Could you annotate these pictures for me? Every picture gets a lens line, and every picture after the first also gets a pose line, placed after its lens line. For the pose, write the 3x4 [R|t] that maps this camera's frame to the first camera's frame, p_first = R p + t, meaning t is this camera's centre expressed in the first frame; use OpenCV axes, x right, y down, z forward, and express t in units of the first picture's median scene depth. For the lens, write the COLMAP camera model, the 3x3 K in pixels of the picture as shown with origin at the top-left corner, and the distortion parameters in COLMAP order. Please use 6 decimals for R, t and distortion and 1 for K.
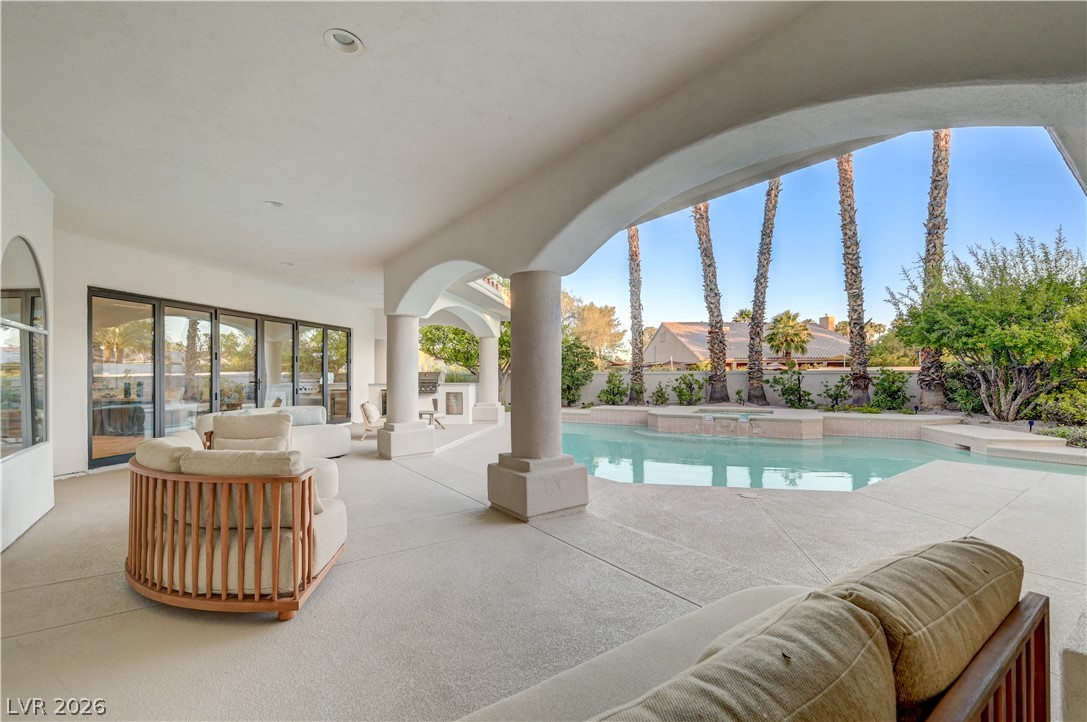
lens RADIAL K [[459.1, 0, 538.3], [0, 459.1, 374.9], [0, 0, 1]] dist [-0.009600, 0.000165]
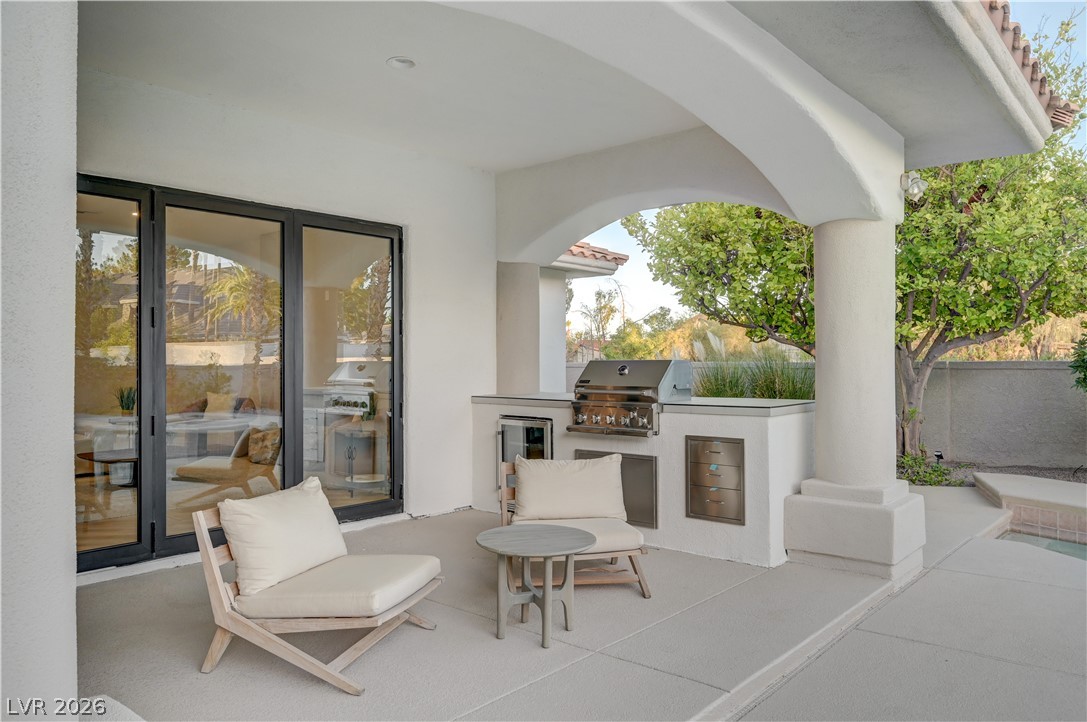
lens RADIAL K [[794.2, 0, 543.5], [0, 794.2, 361.0], [0, 0, 1]] dist [0.000482, 0.000153]
pose [[0.870608, 0.002965, -0.491968, -0.041874], [-0.002659, 0.999996, 0.001322, -0.006883], [0.491970, 0.000157, 0.870612, 0.541951]]
